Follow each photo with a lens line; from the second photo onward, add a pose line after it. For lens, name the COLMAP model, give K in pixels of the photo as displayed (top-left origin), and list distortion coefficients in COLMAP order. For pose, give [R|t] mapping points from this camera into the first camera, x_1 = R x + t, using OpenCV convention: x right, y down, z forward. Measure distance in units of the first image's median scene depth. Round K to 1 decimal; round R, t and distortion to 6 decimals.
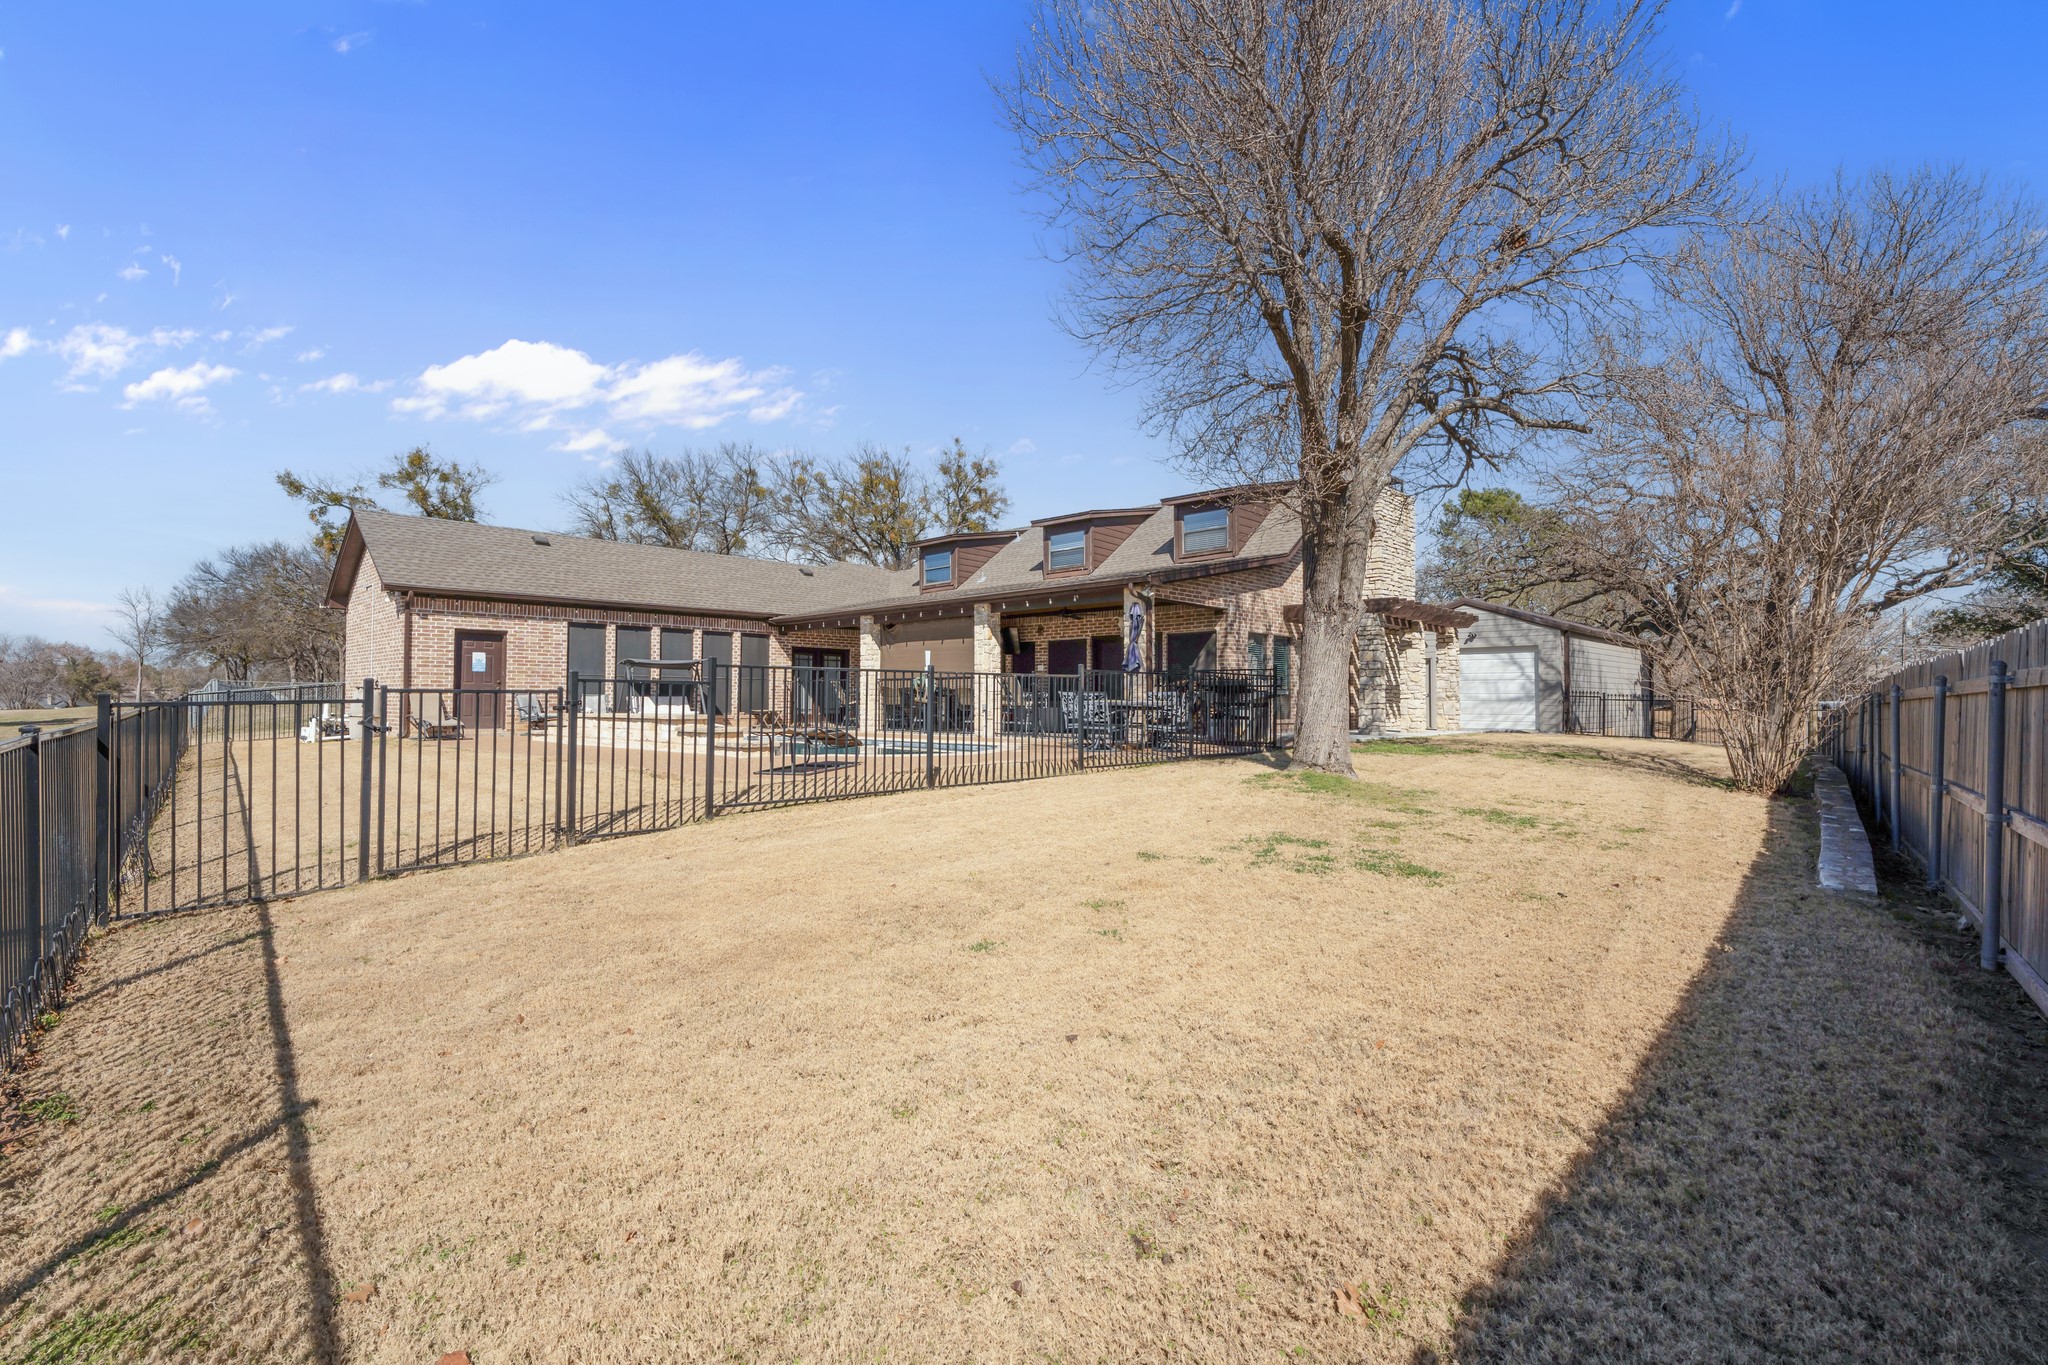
lens RADIAL K [[947.0, 0, 1012.9], [0, 947.0, 667.1], [0, 0, 1]] dist [0.000517, 0.000408]
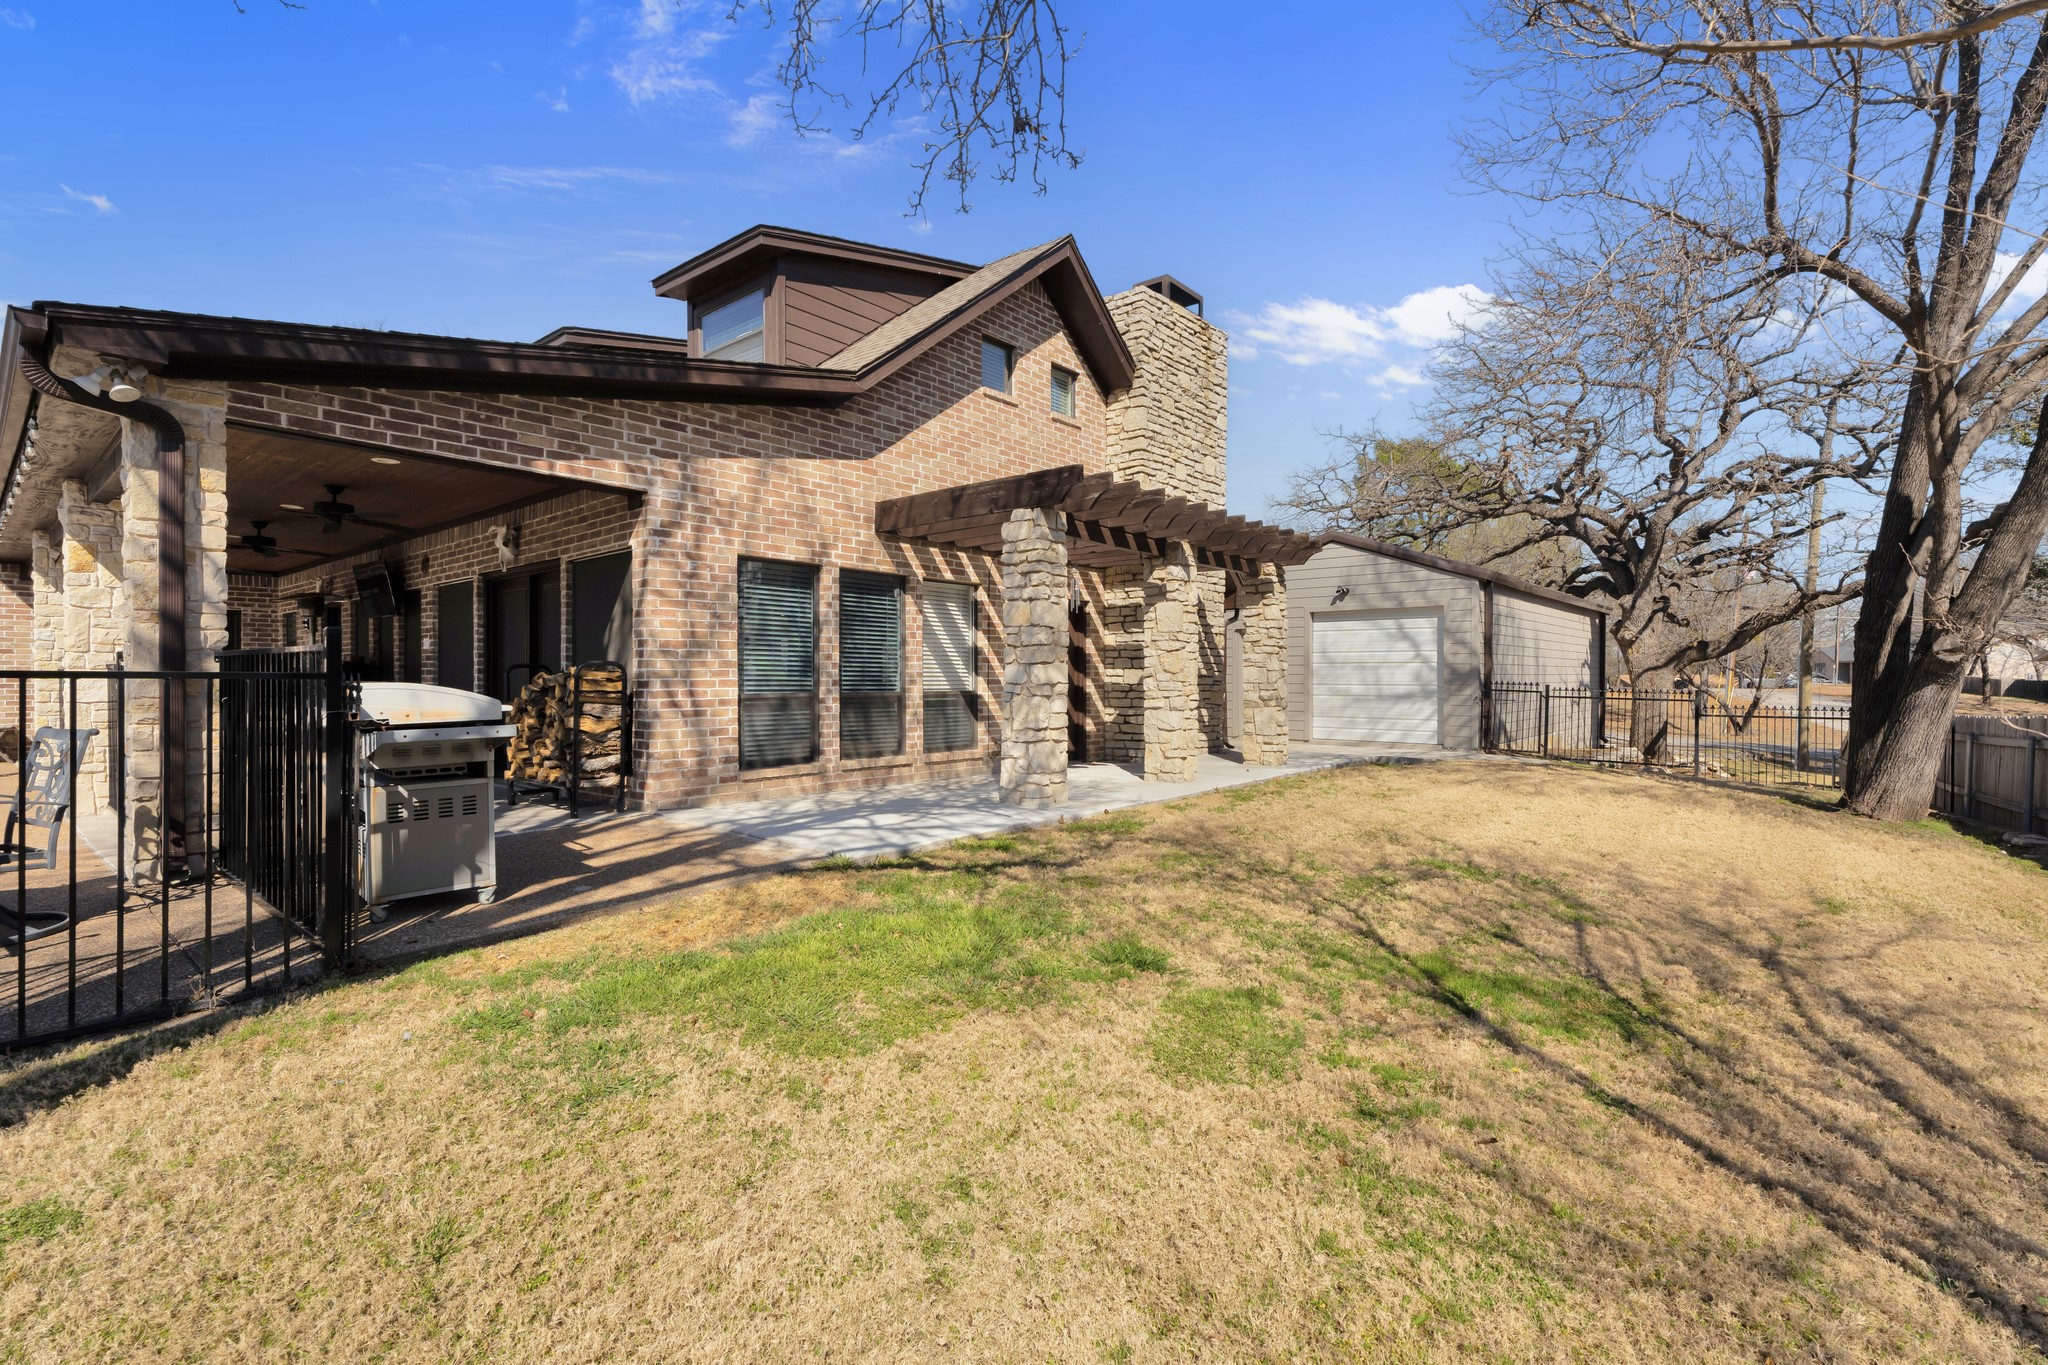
lens RADIAL K [[947.0, 0, 1031.1], [0, 947.0, 691.8], [0, 0, 1]] dist [0.000517, 0.000408]
pose [[0.996800, -0.009601, 0.079353, 0.244996], [0.006053, 0.998976, 0.044839, 0.002630], [-0.079702, -0.044215, 0.995838, 0.418021]]
